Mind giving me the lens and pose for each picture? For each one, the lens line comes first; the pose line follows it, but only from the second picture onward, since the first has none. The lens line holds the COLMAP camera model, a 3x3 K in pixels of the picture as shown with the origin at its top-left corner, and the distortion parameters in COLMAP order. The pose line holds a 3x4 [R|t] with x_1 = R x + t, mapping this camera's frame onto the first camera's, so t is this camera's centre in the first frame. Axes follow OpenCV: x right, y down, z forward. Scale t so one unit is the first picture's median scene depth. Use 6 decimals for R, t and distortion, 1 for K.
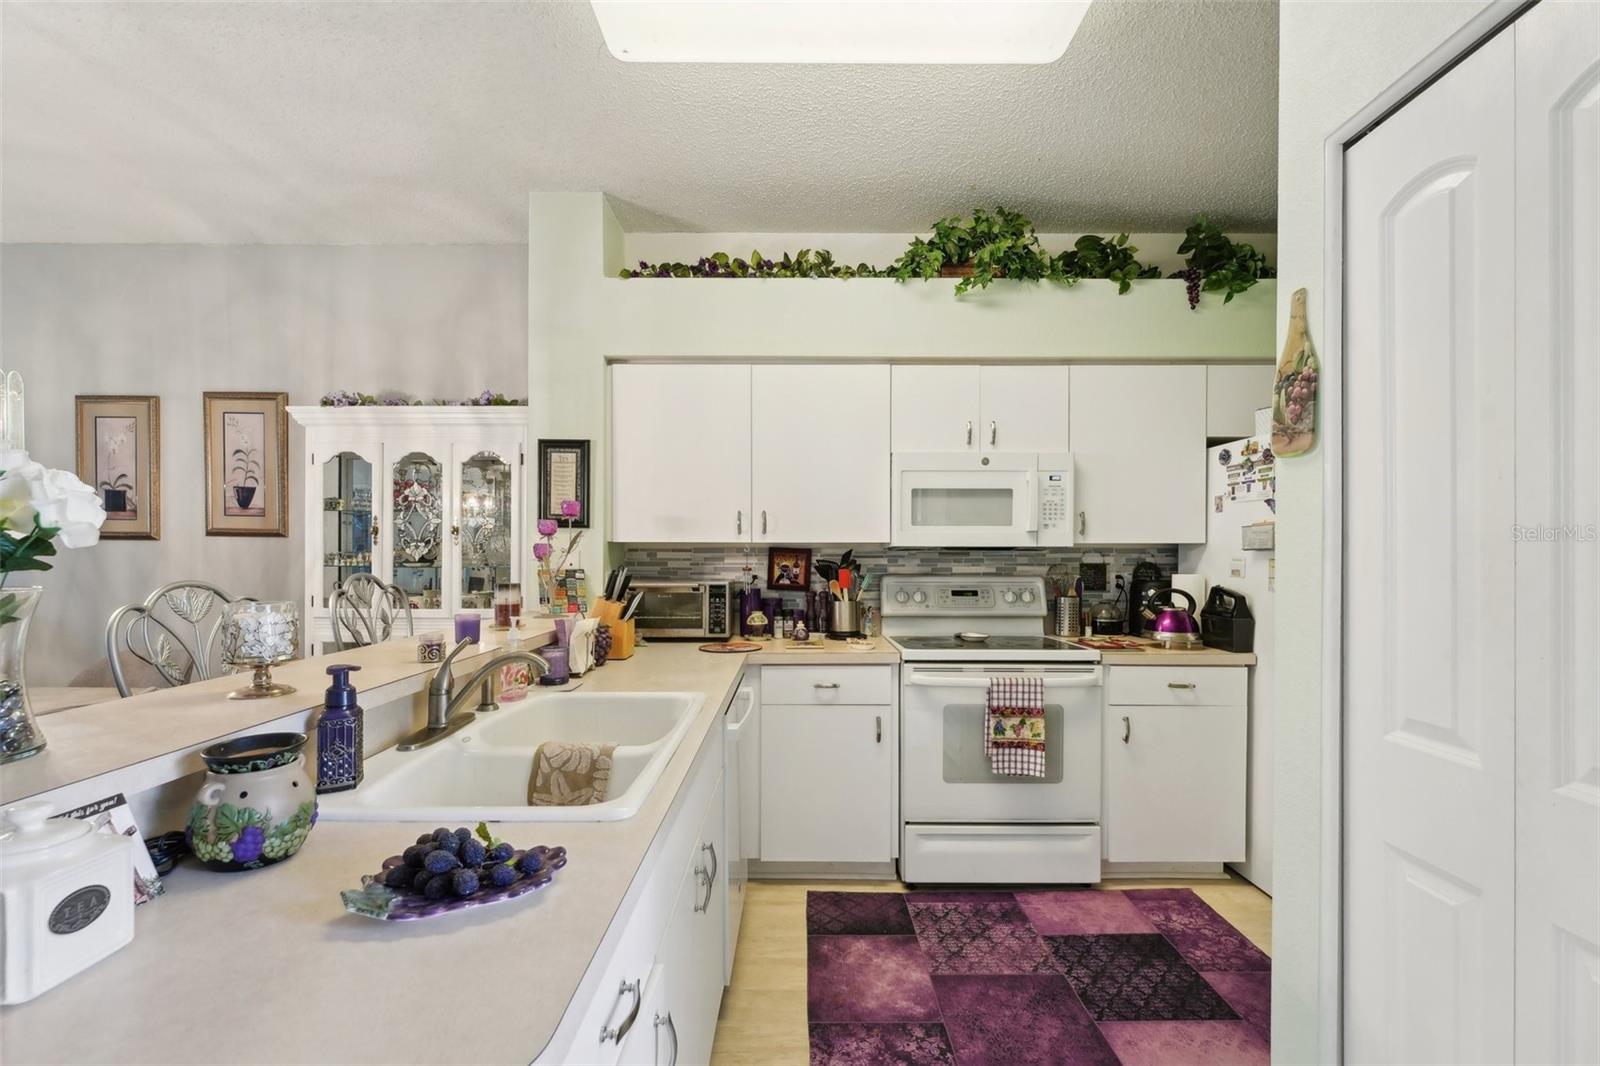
lens RADIAL K [[659.8, 0, 802.6], [0, 659.8, 554.5], [0, 0, 1]] dist [-0.000502, 0.000193]
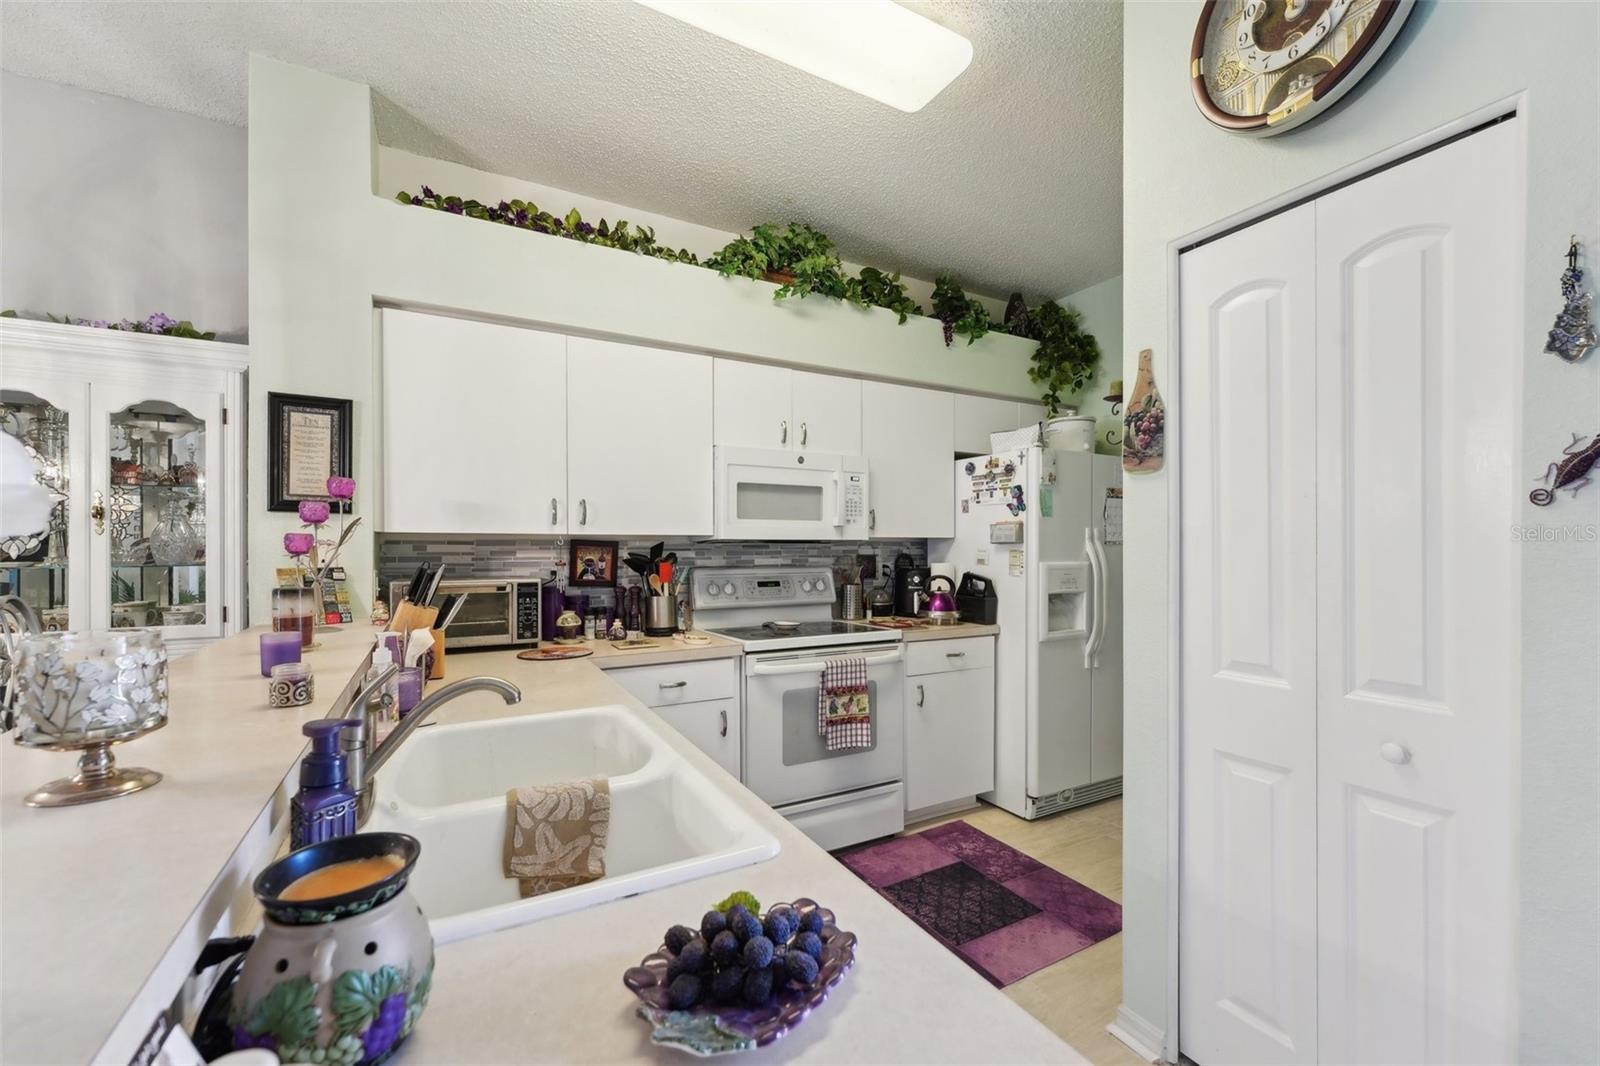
lens RADIAL K [[645.4, 0, 797.0], [0, 645.4, 546.2], [0, 0, 1]] dist [-0.000736, -0.000024]
pose [[0.877657, -0.000994, 0.479287, -0.228645], [0.001687, 0.999998, -0.001015, -0.000545], [-0.479286, 0.001699, 0.877657, 0.085580]]
